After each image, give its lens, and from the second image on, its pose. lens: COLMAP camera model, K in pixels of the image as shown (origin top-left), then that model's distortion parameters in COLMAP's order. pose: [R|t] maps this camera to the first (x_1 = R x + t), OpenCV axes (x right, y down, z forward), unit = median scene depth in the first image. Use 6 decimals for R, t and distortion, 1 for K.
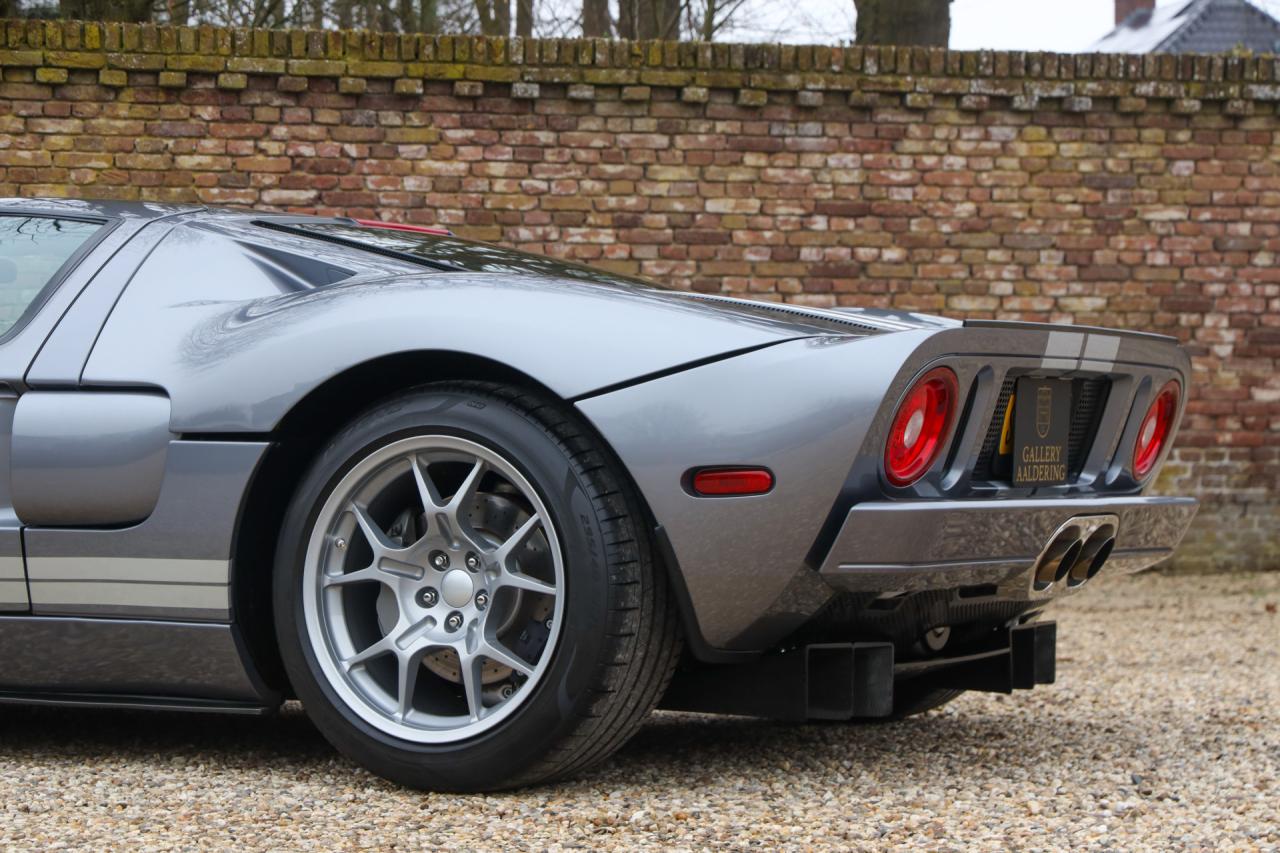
lens RADIAL K [[3471.3, 0, 701.7], [0, 3471.3, 441.7], [0, 0, 1]] dist [0.197998, 0.361904]
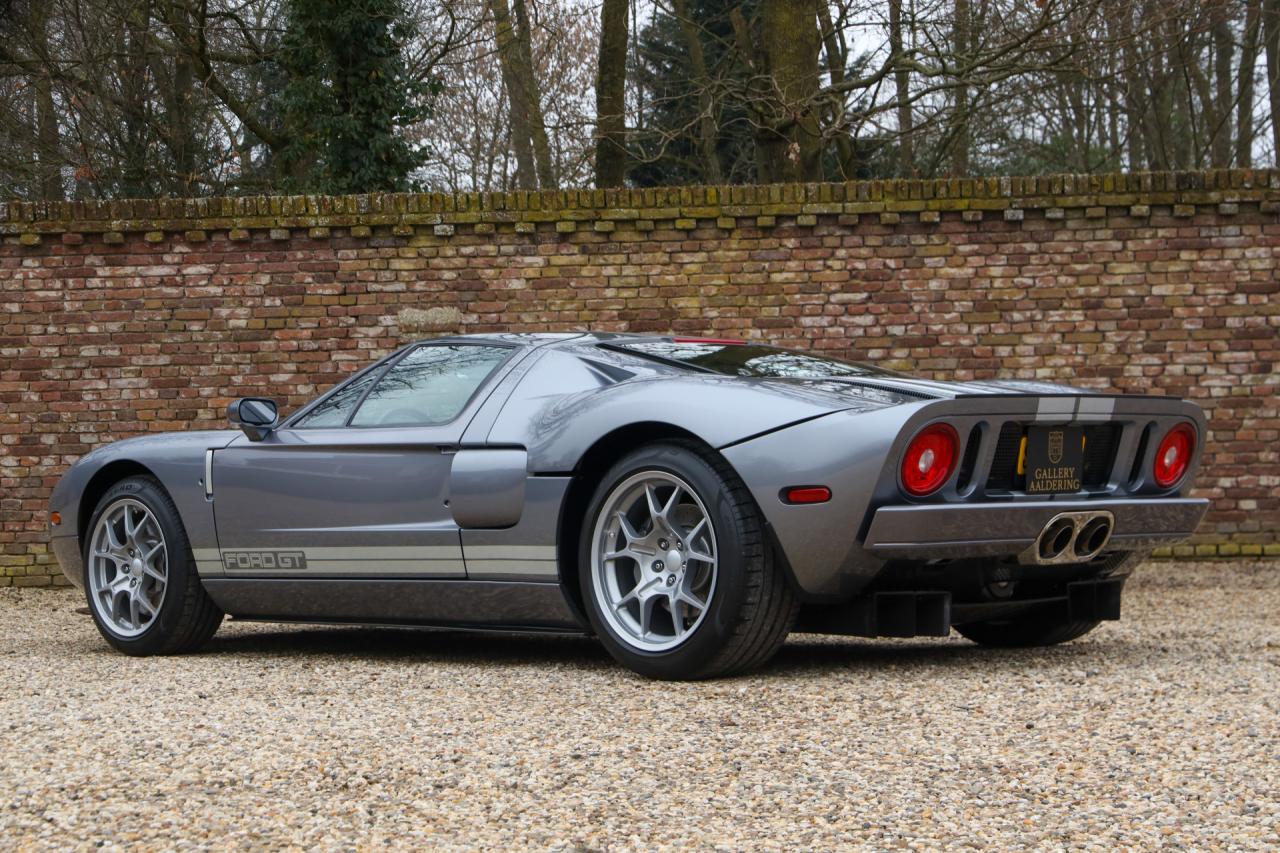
lens RADIAL K [[2877.5, 0, 638.5], [0, 2877.5, 405.4], [0, 0, 1]] dist [0.142429, 0.535048]
pose [[0.954367, -0.029130, -0.297212, 0.150480], [0.023287, 0.999460, -0.023185, -0.000627], [0.297727, 0.015205, 0.954530, -0.157317]]
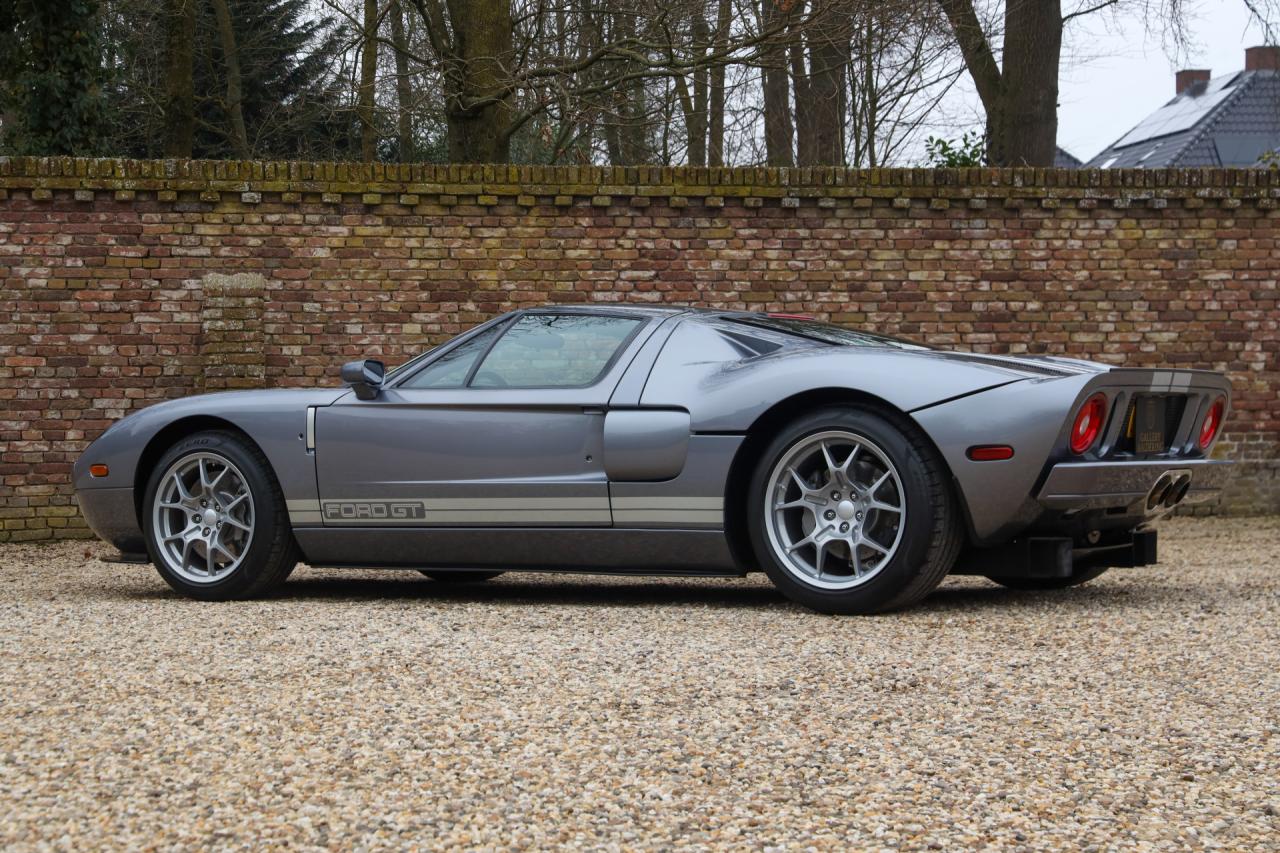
lens RADIAL K [[2914.9, 0, 691.2], [0, 2914.9, 433.5], [0, 0, 1]] dist [0.262885, -0.604664]
pose [[0.998861, -0.011144, -0.046391, -0.036223], [0.011173, 0.999938, 0.000360, -0.000867], [0.046385, -0.000878, 0.998923, -0.281285]]
